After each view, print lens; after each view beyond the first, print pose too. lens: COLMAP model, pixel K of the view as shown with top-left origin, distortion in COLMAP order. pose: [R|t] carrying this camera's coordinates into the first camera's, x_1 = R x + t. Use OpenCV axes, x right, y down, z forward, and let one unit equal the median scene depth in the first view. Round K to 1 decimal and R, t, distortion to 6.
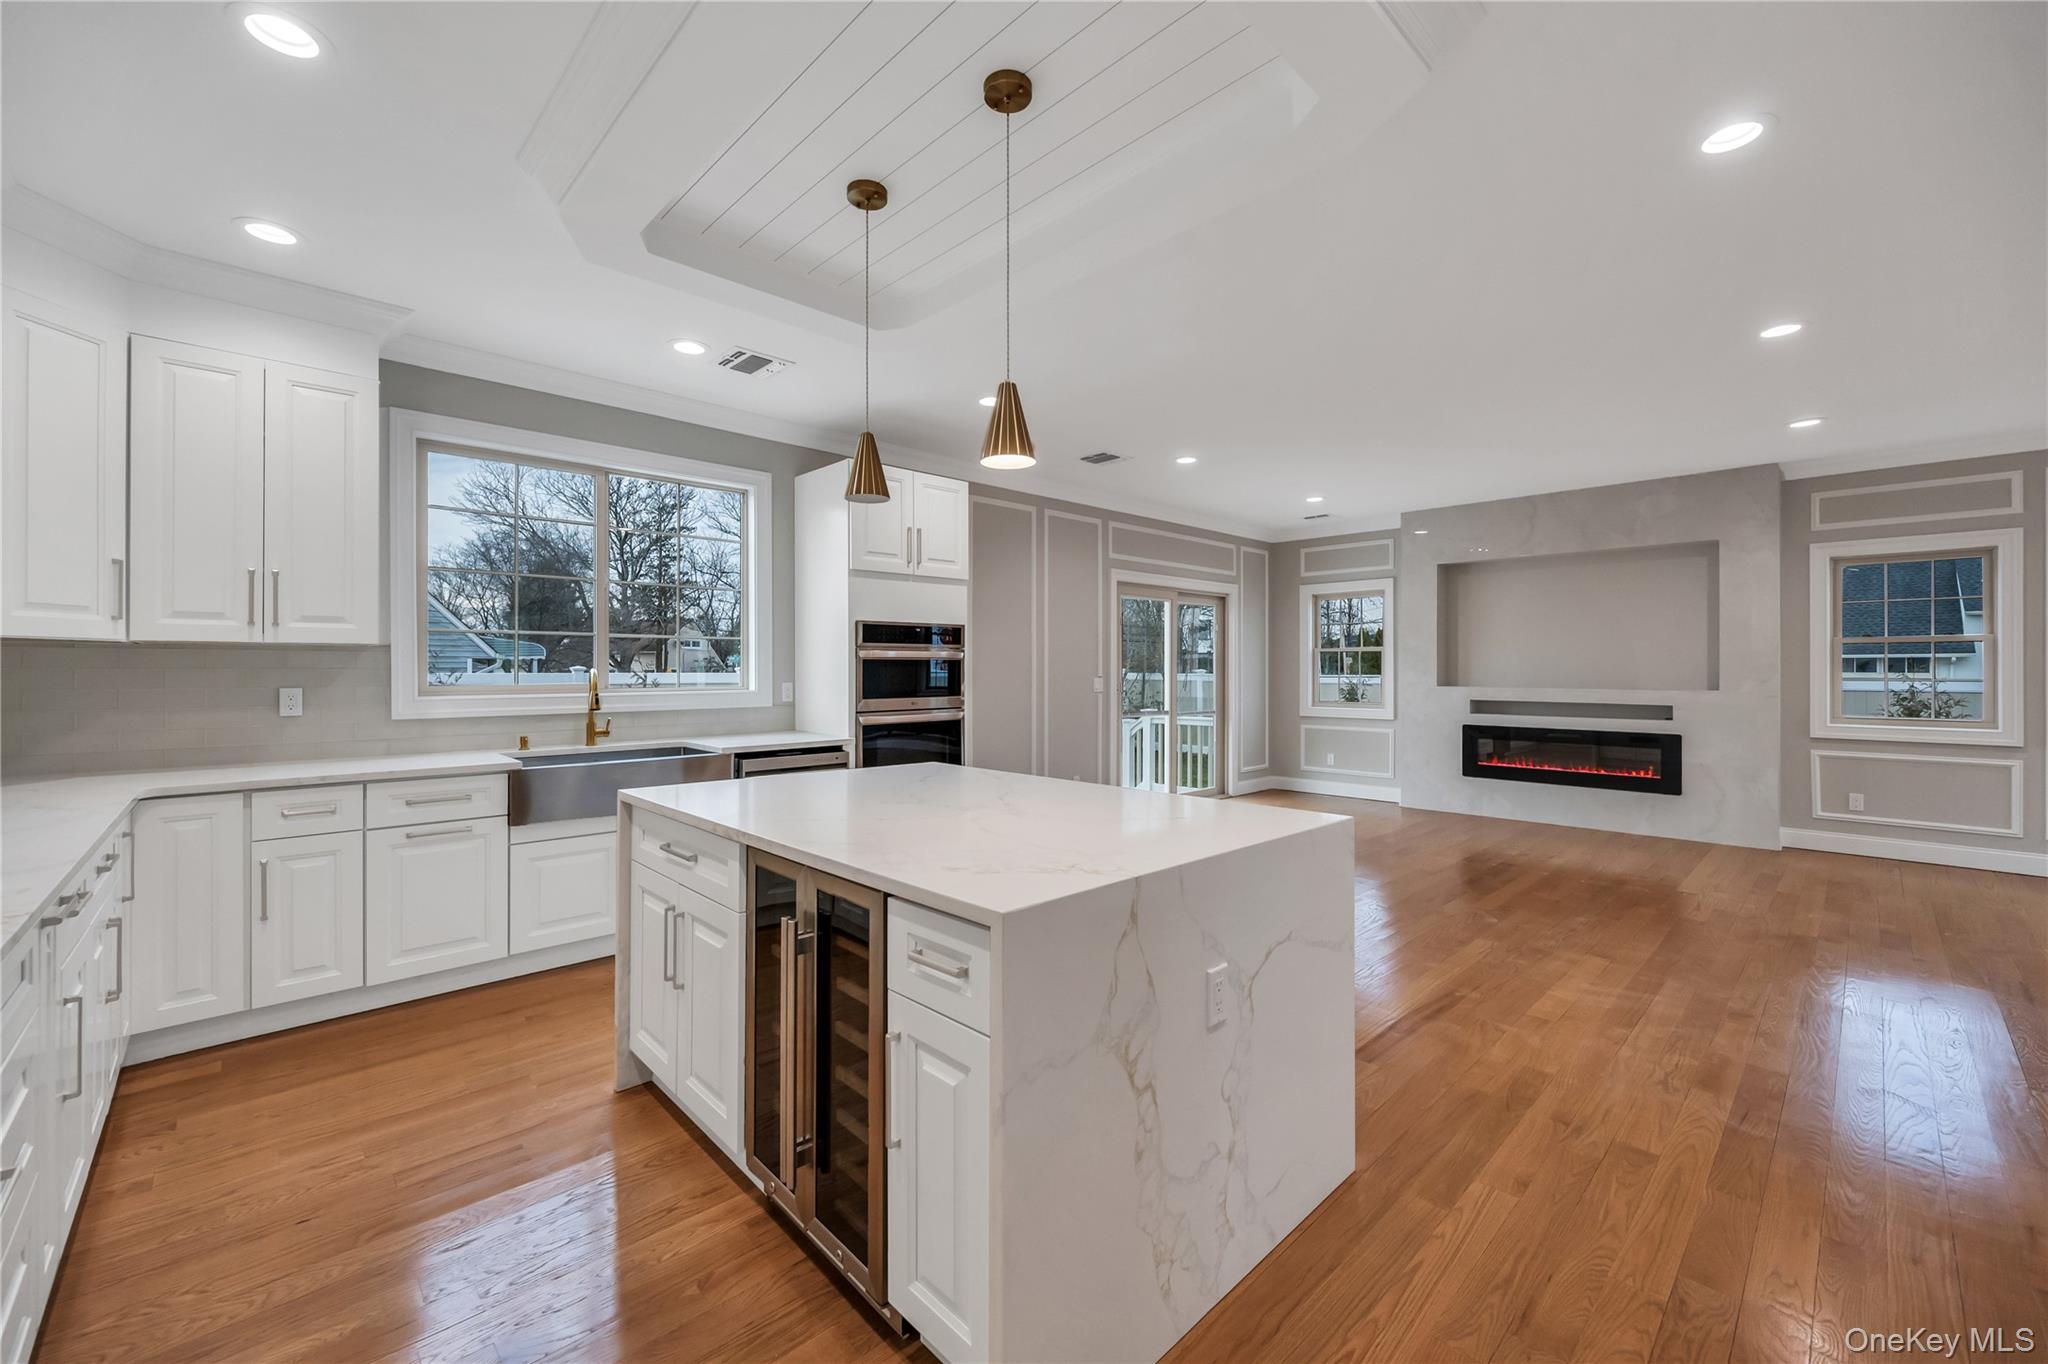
lens RADIAL K [[813.4, 0, 1020.9], [0, 813.4, 673.5], [0, 0, 1]] dist [-0.001075, -0.000717]
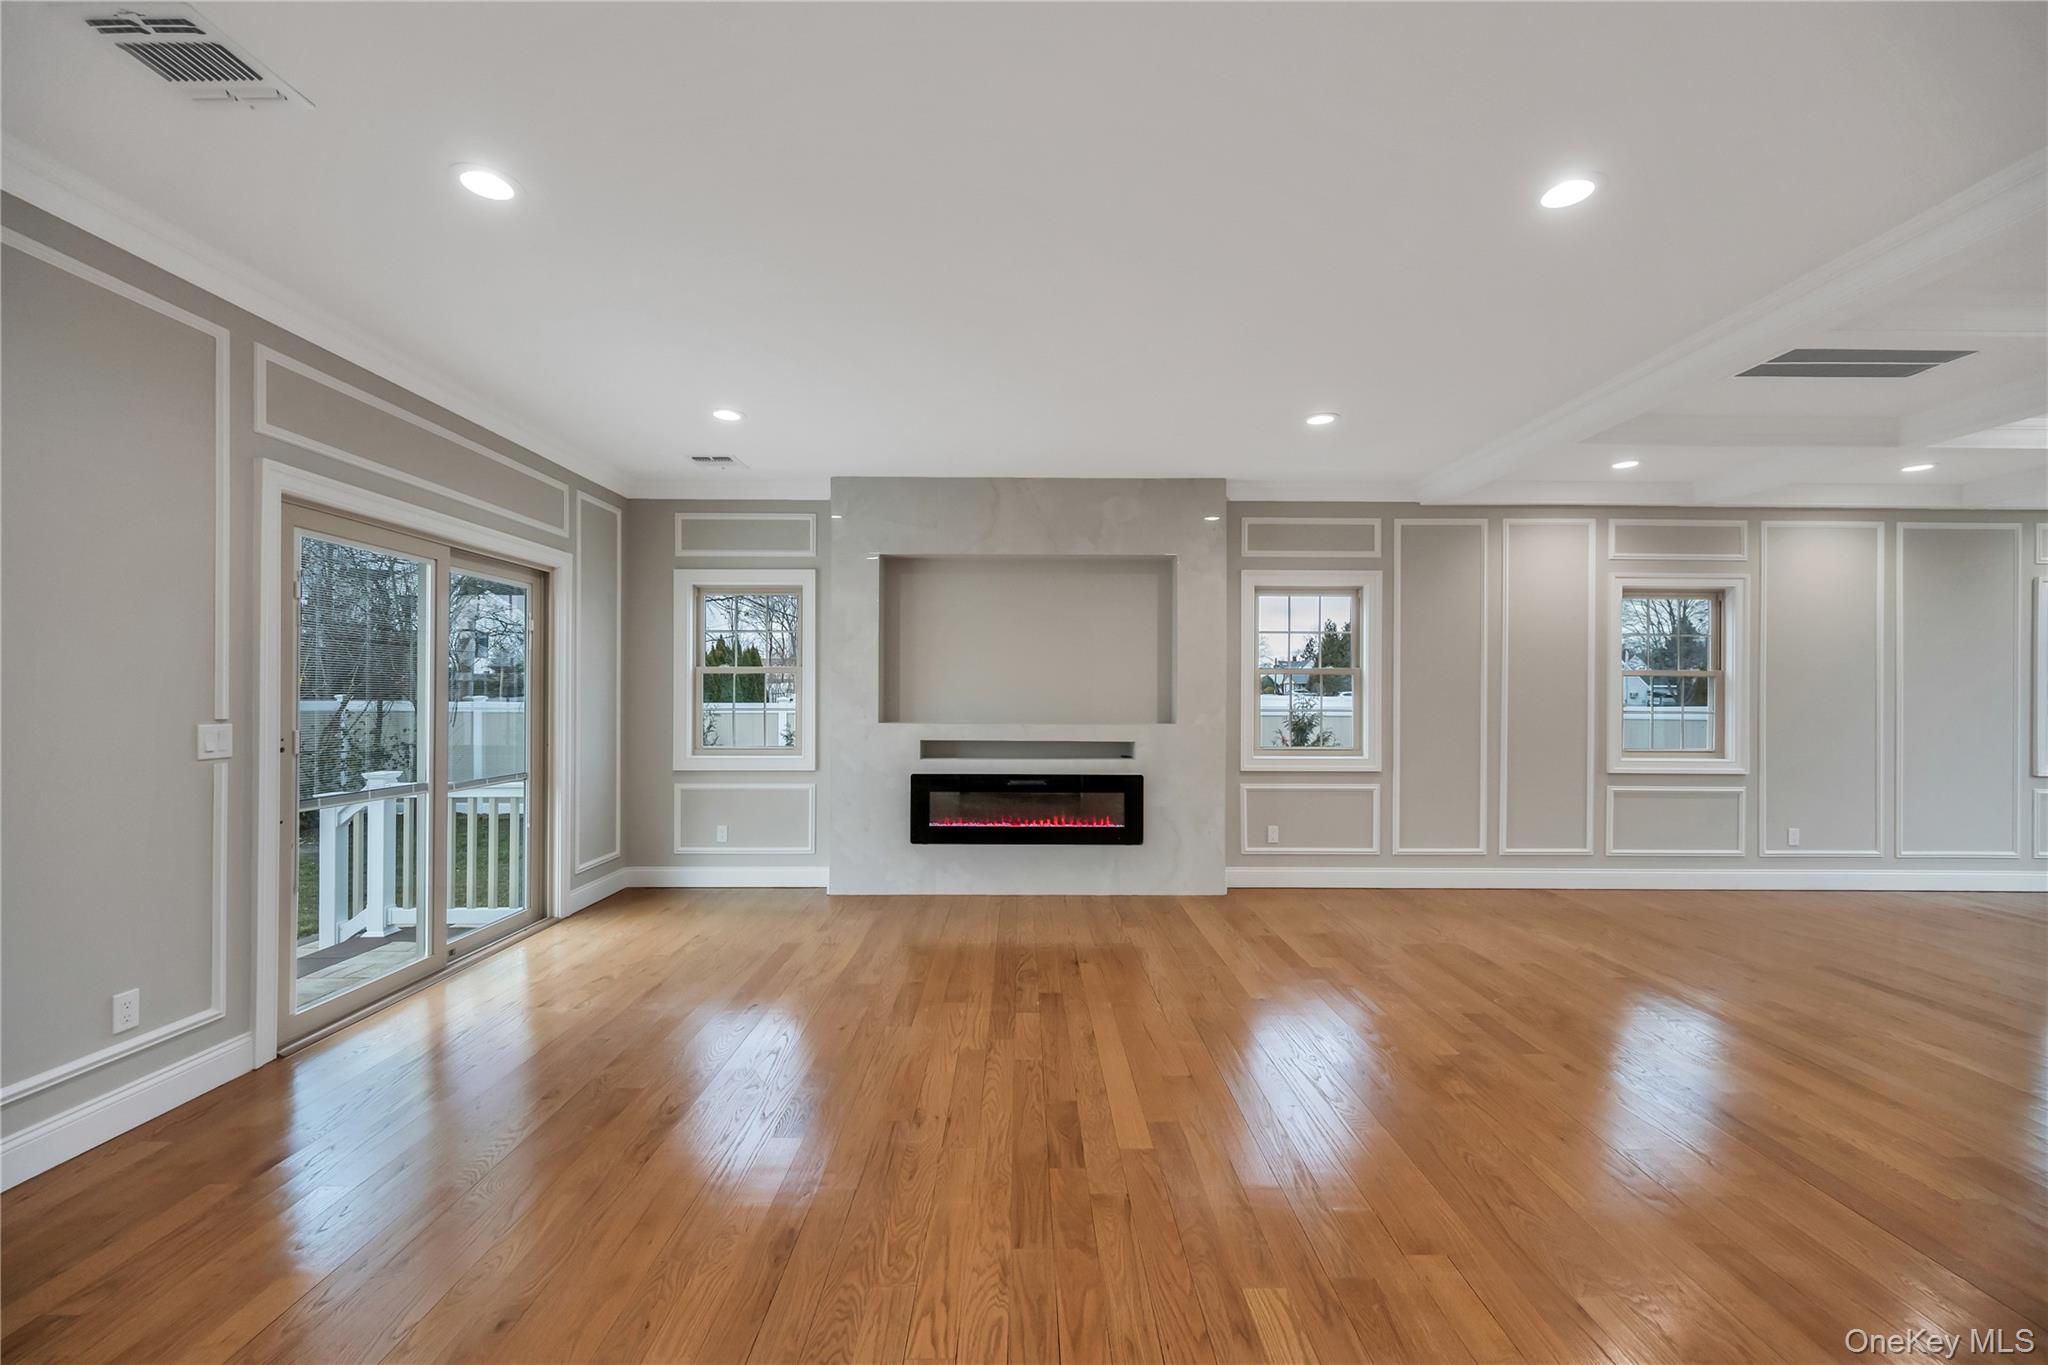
lens RADIAL K [[813.4, 0, 1020.3], [0, 813.4, 690.5], [0, 0, 1]] dist [-0.001075, -0.000717]
pose [[0.688364, 0.006362, 0.725338, 0.084311], [0.000830, 0.999954, -0.009558, -0.006906], [-0.725365, 0.007181, 0.688327, 0.473551]]
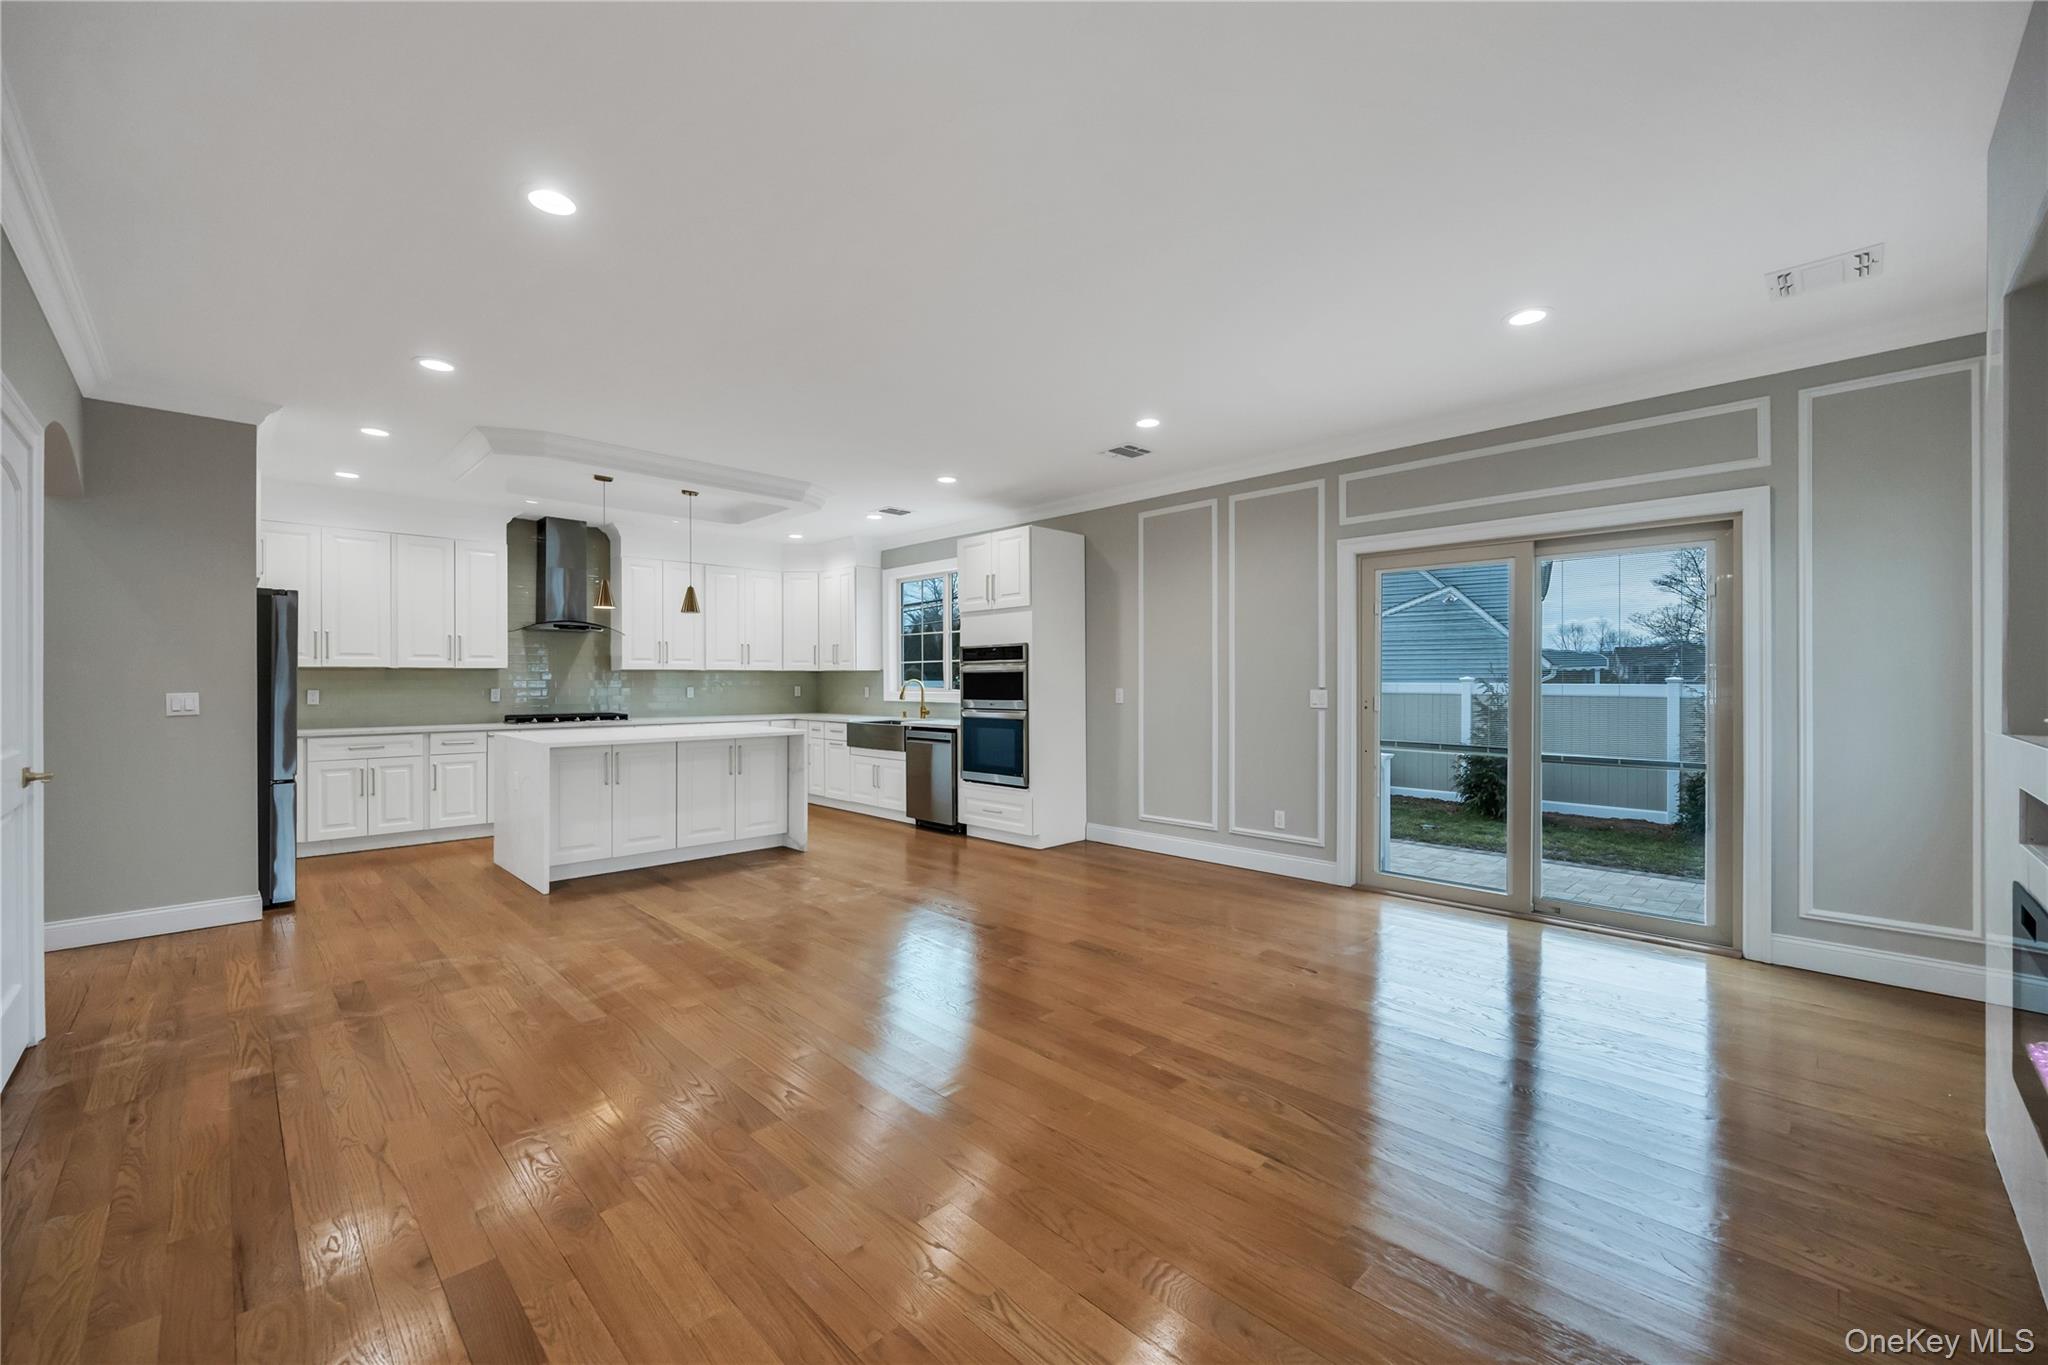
lens RADIAL K [[813.4, 0, 1030.7], [0, 813.4, 686.2], [0, 0, 1]] dist [-0.001075, -0.000717]
pose [[0.023285, 0.005675, -0.999713, 0.907444], [-0.004179, 0.999976, 0.005579, -0.000926], [0.999720, 0.004048, 0.023308, 0.766541]]
